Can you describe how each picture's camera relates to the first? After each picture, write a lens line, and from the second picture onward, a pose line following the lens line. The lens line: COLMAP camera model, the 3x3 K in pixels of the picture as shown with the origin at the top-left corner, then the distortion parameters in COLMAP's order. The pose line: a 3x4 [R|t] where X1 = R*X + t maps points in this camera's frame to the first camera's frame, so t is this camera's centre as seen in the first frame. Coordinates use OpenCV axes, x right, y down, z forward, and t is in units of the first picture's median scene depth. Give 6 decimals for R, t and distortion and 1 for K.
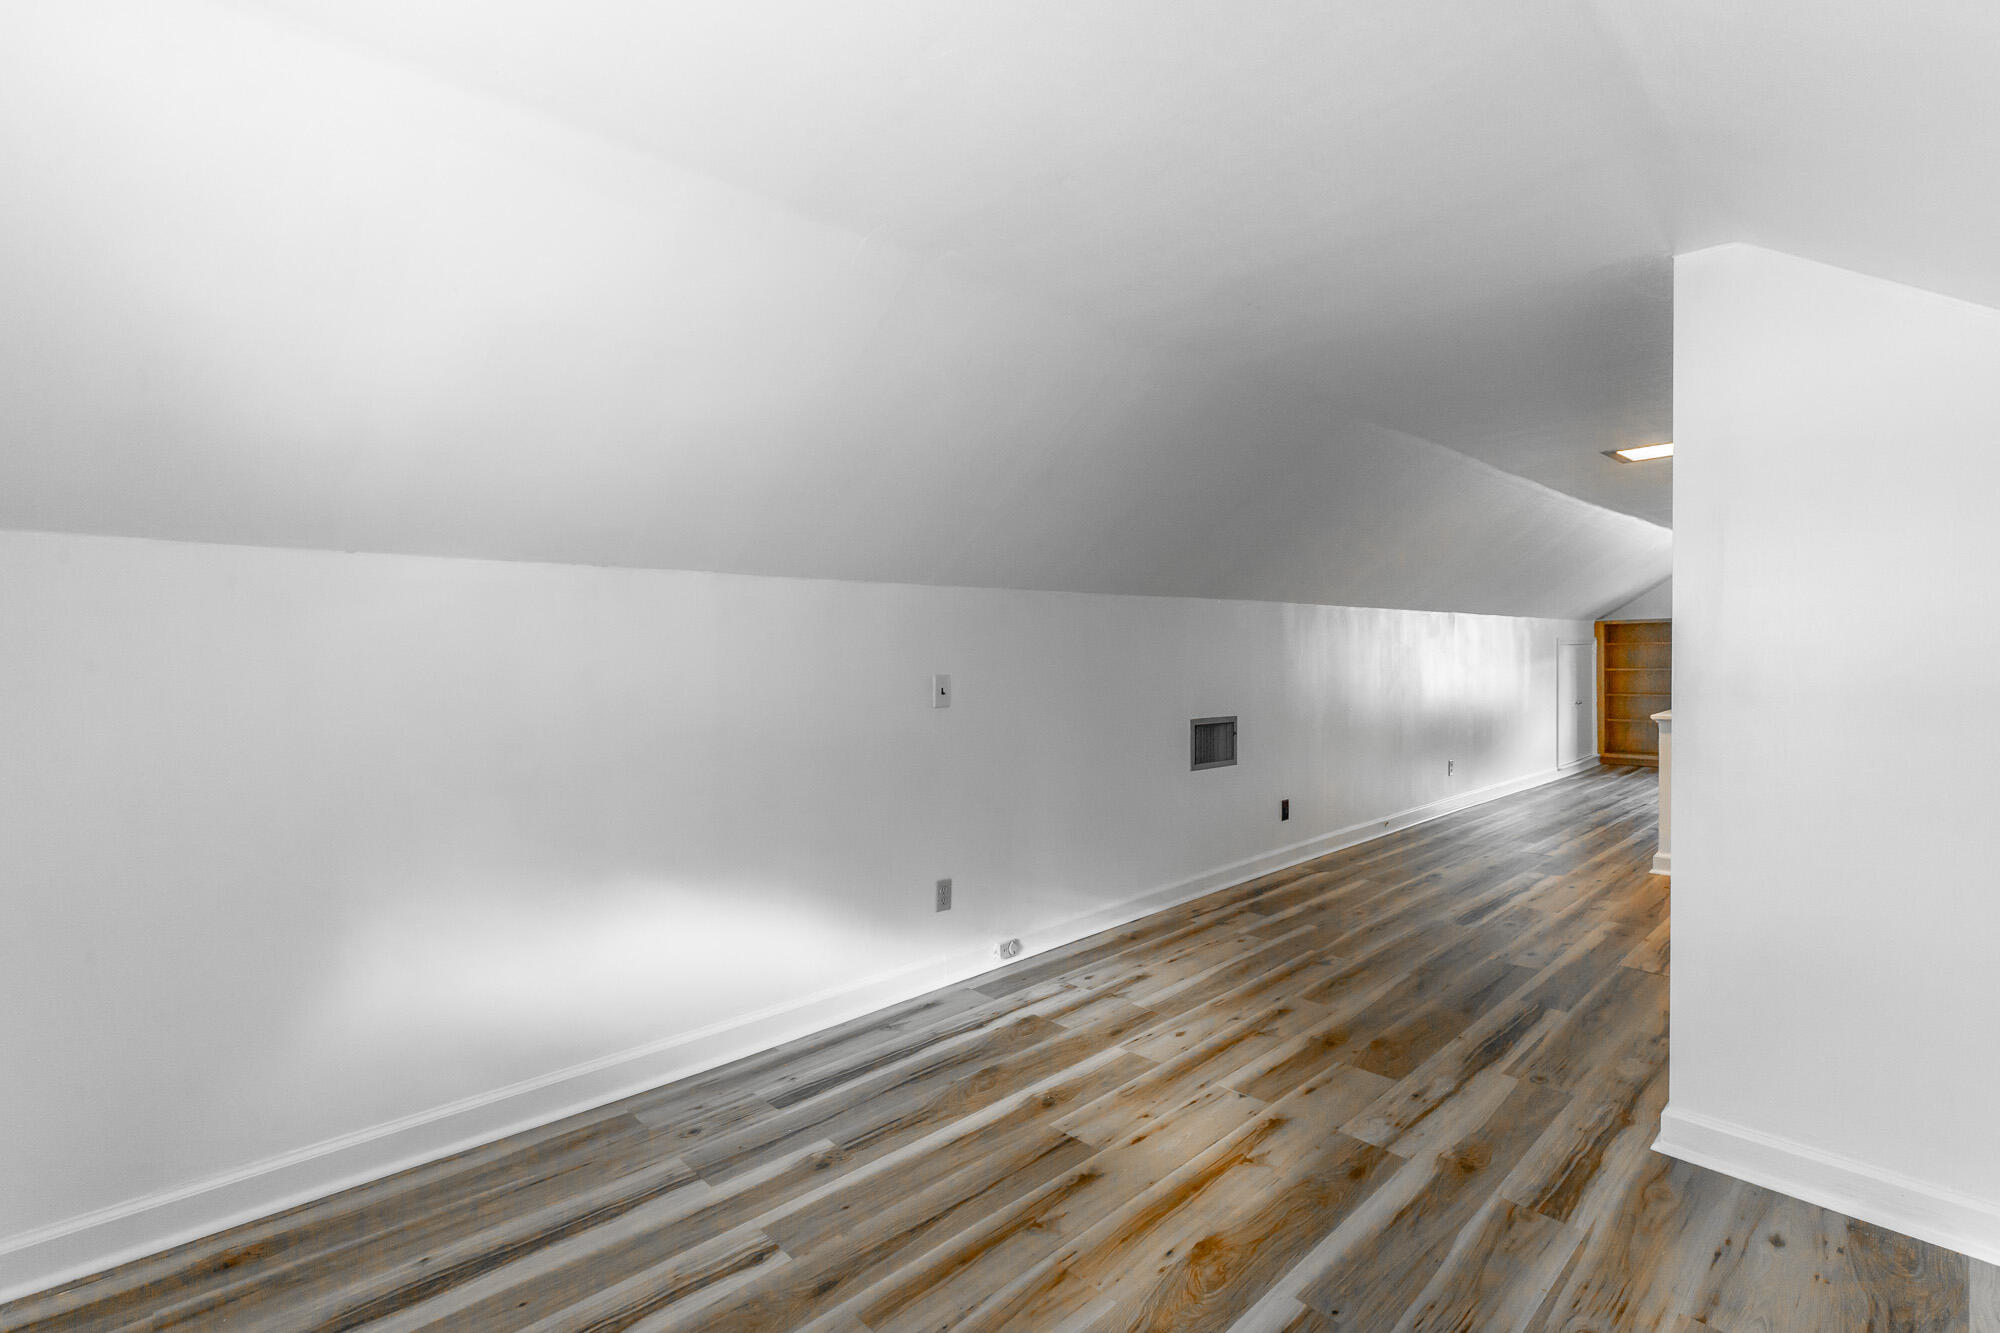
lens RADIAL K [[907.1, 0, 996.0], [0, 907.1, 668.9], [0, 0, 1]] dist [0.019469, 0.000015]
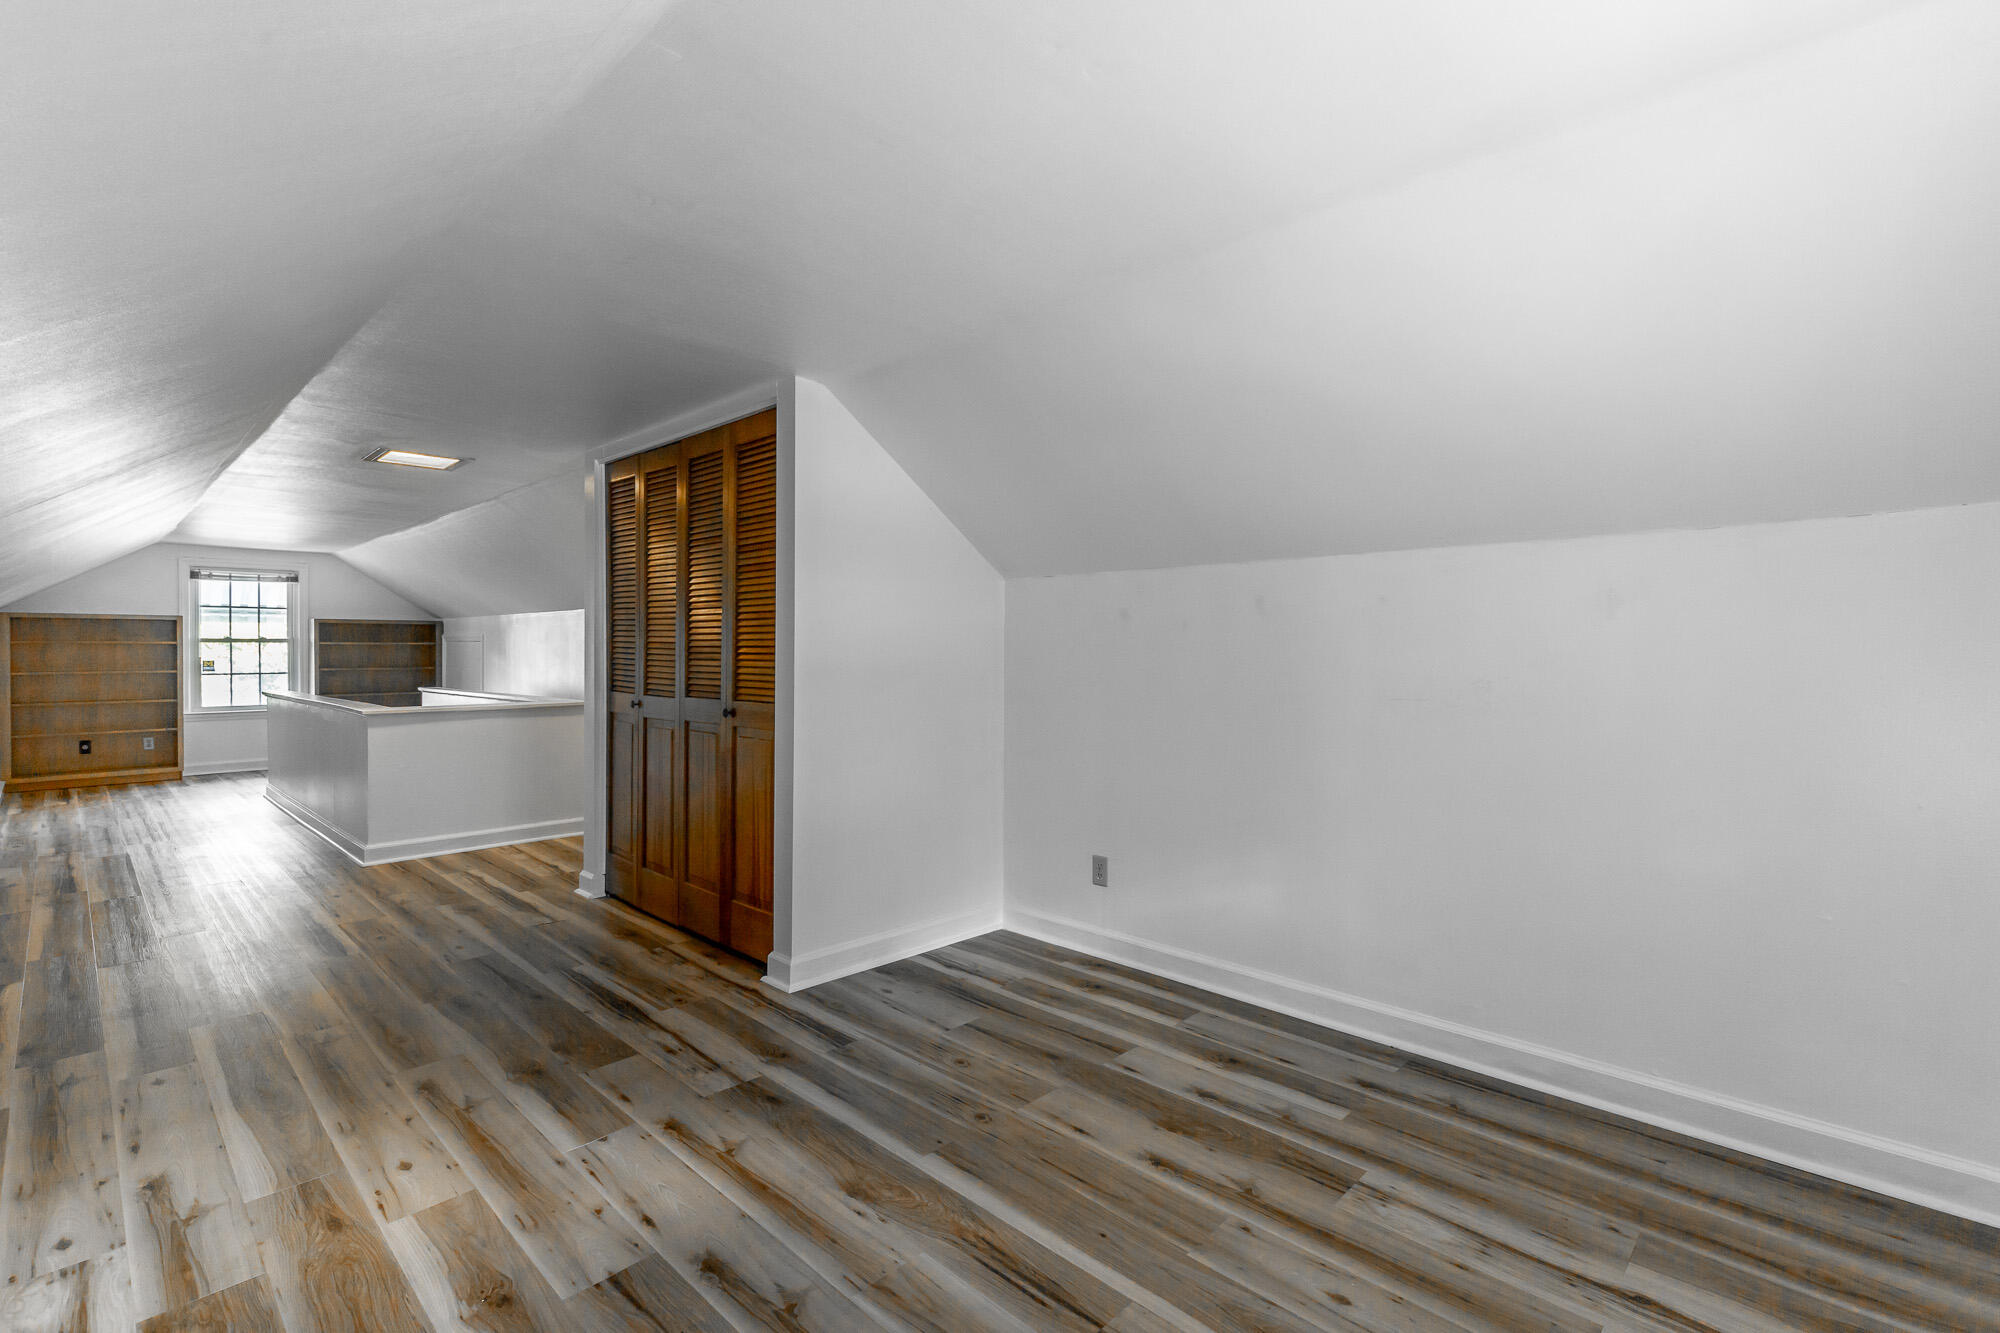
lens RADIAL K [[907.1, 0, 993.2], [0, 907.1, 656.0], [0, 0, 1]] dist [0.019469, 0.000015]
pose [[-0.053763, 0.011362, 0.998489, -0.606675], [0.011264, 0.999879, -0.010771, 0.014582], [-0.998490, 0.010668, -0.053885, 0.634645]]
